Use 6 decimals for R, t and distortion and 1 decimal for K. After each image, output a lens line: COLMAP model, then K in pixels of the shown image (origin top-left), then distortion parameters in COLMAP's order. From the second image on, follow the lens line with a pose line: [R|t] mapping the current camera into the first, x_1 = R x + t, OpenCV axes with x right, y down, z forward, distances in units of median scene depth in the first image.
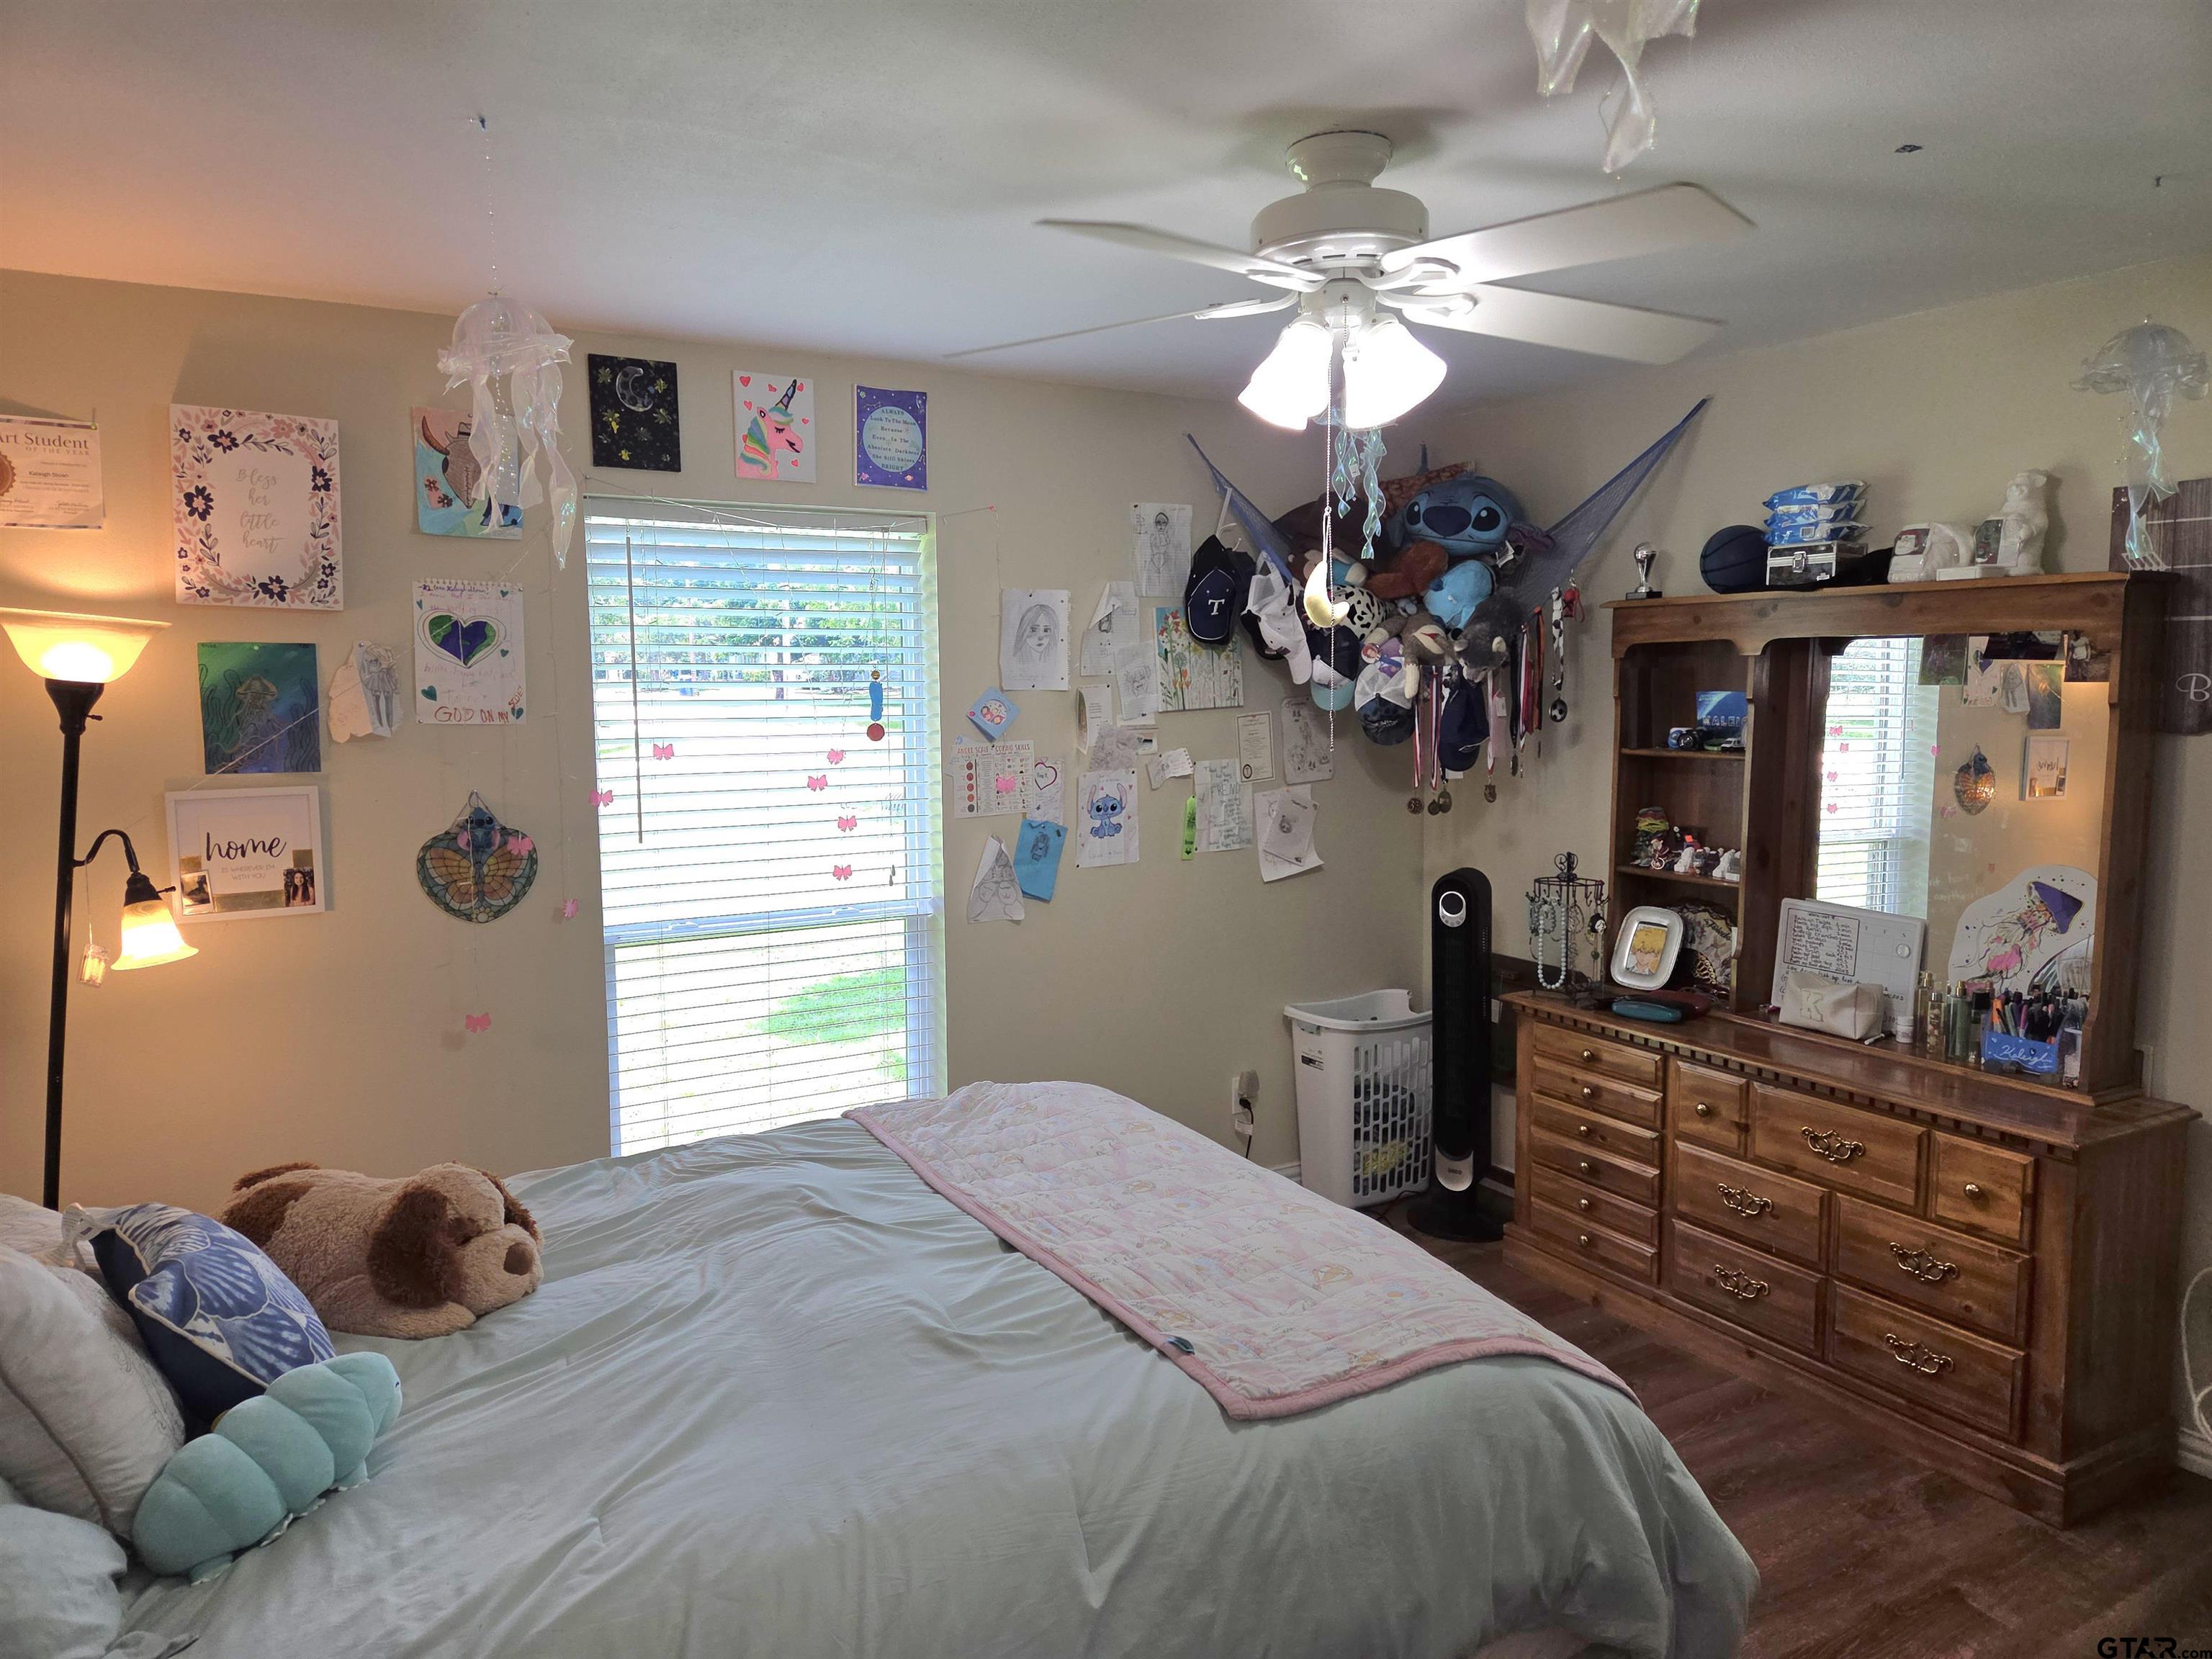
lens RADIAL K [[1469.6, 0, 1087.6], [0, 1469.6, 833.6], [0, 0, 1]] dist [0.093465, -0.108623]
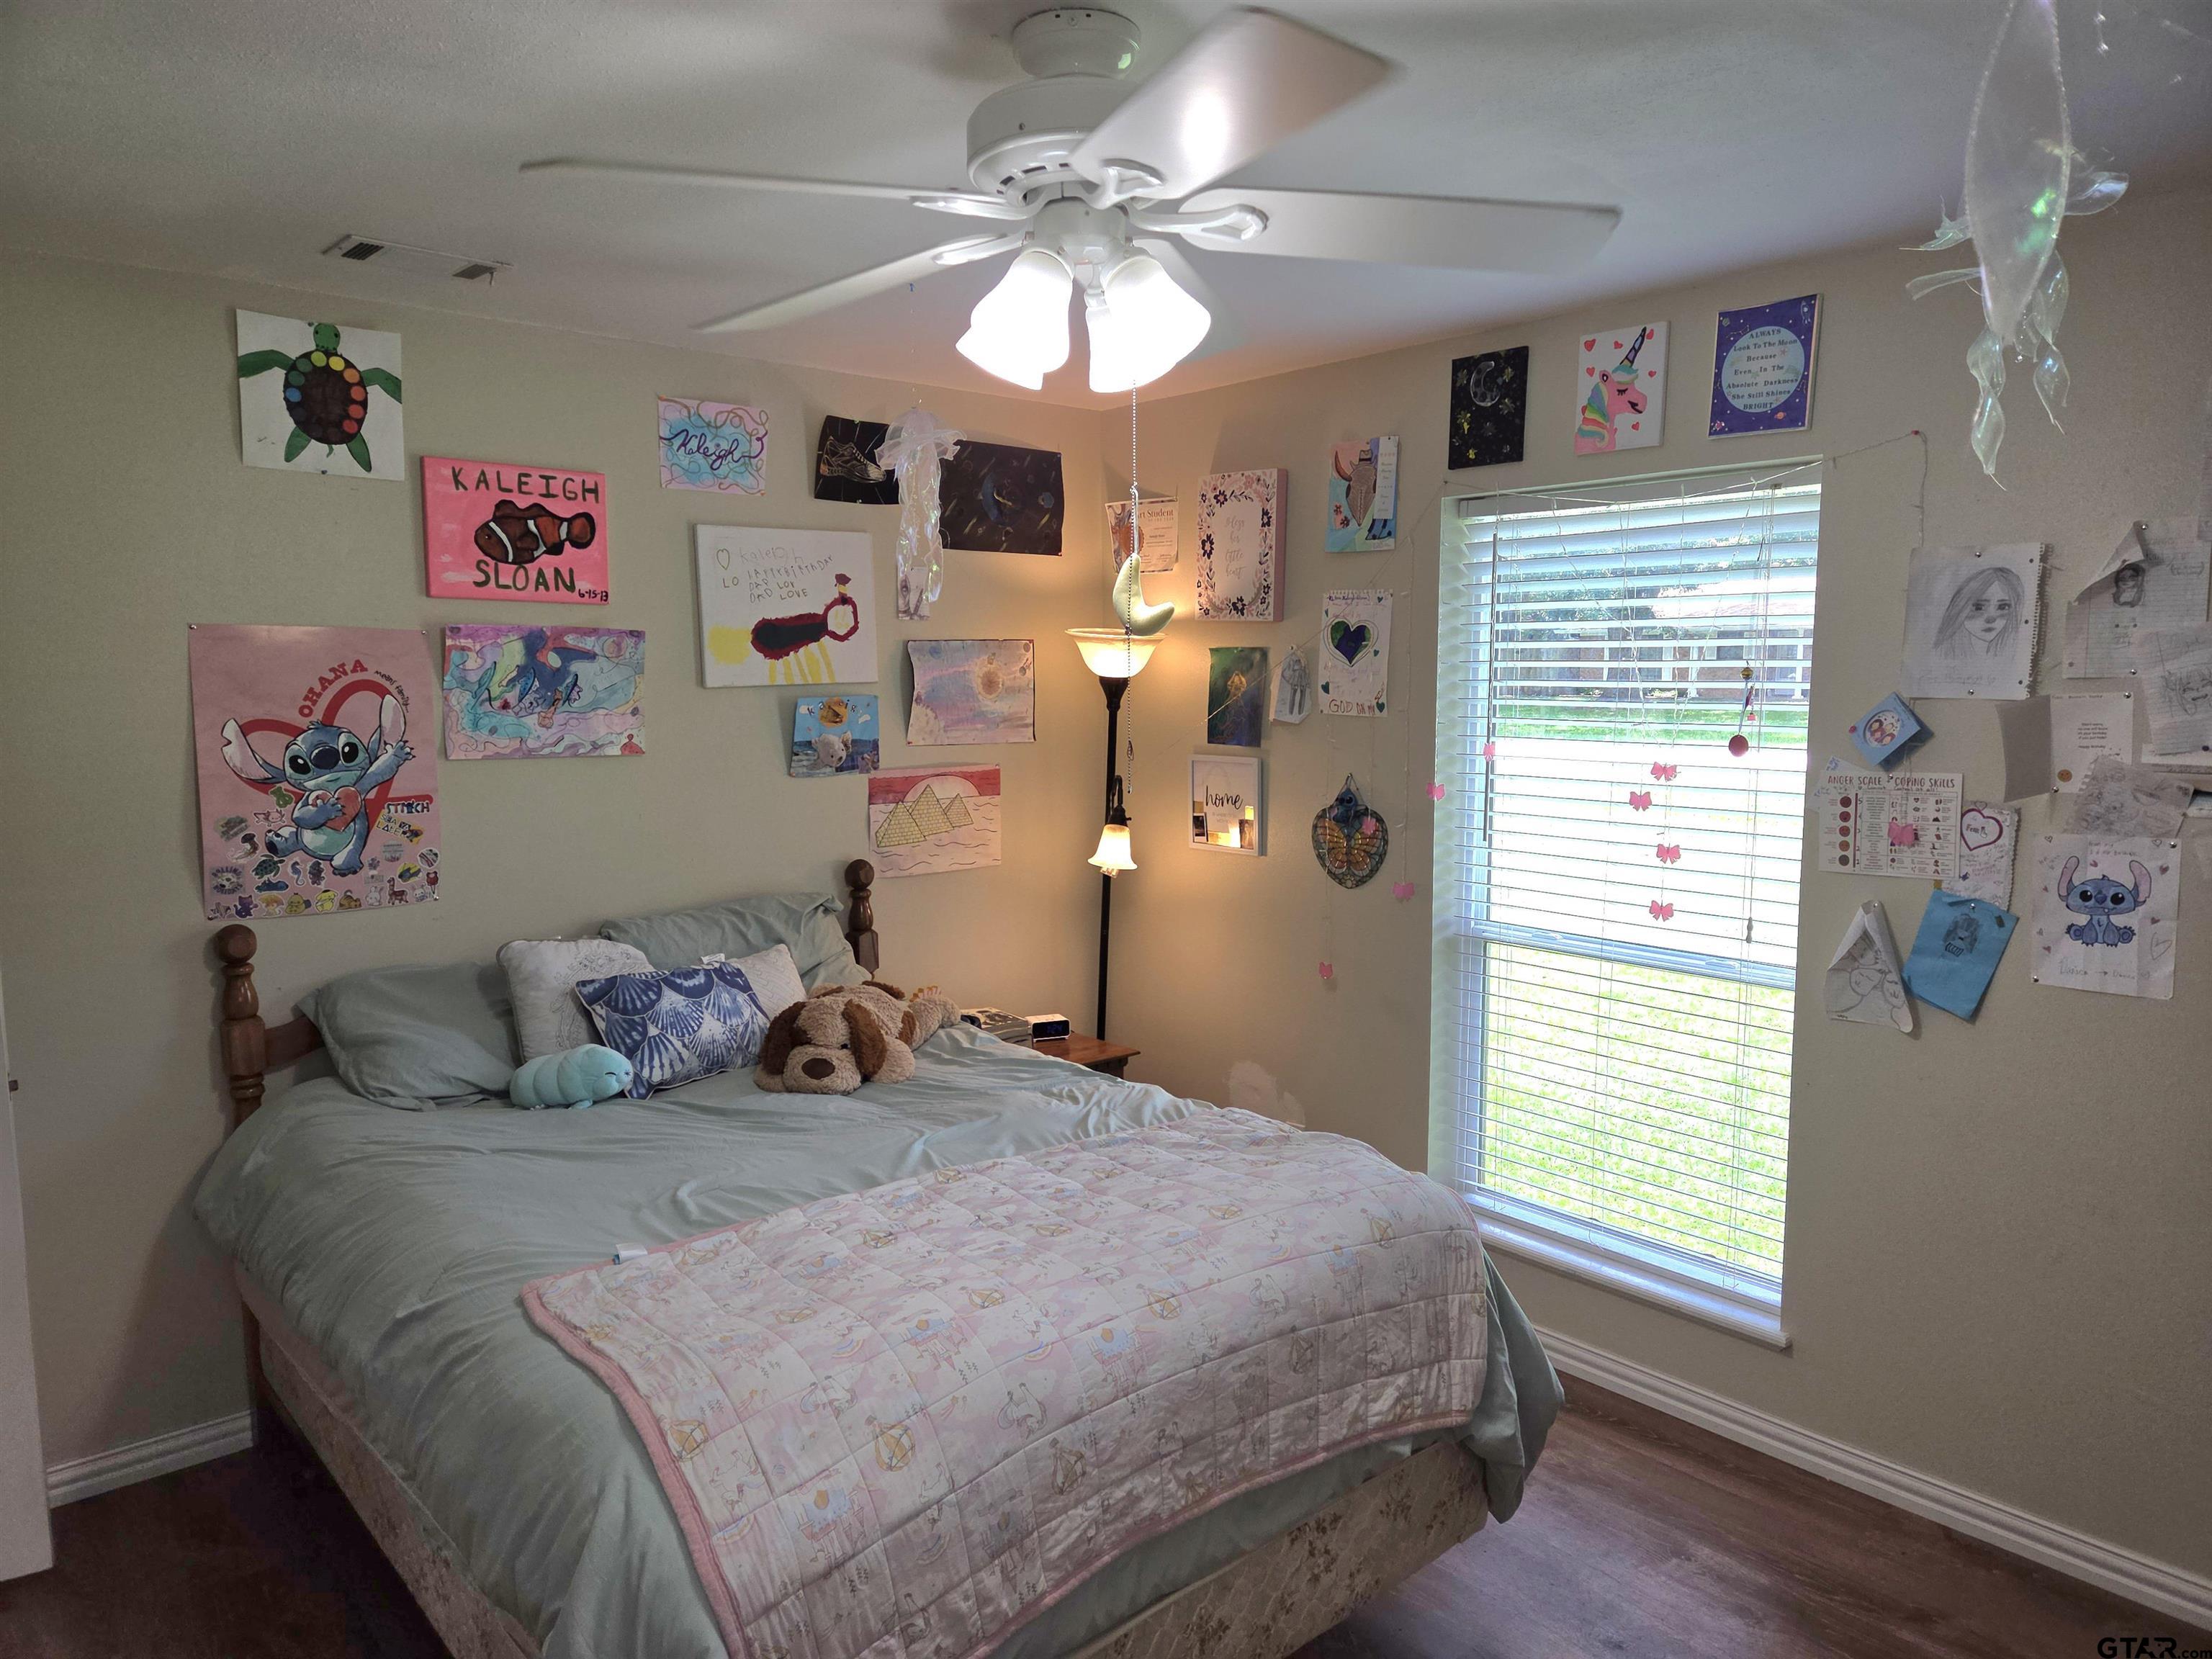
lens RADIAL K [[1469.6, 0, 1087.6], [0, 1469.6, 833.6], [0, 0, 1]] dist [0.093465, -0.108623]
pose [[0.178053, 0.122623, -0.976351, 0.625645], [-0.101587, 0.989194, 0.105710, -0.077070], [0.978763, 0.080363, 0.188586, 0.553405]]
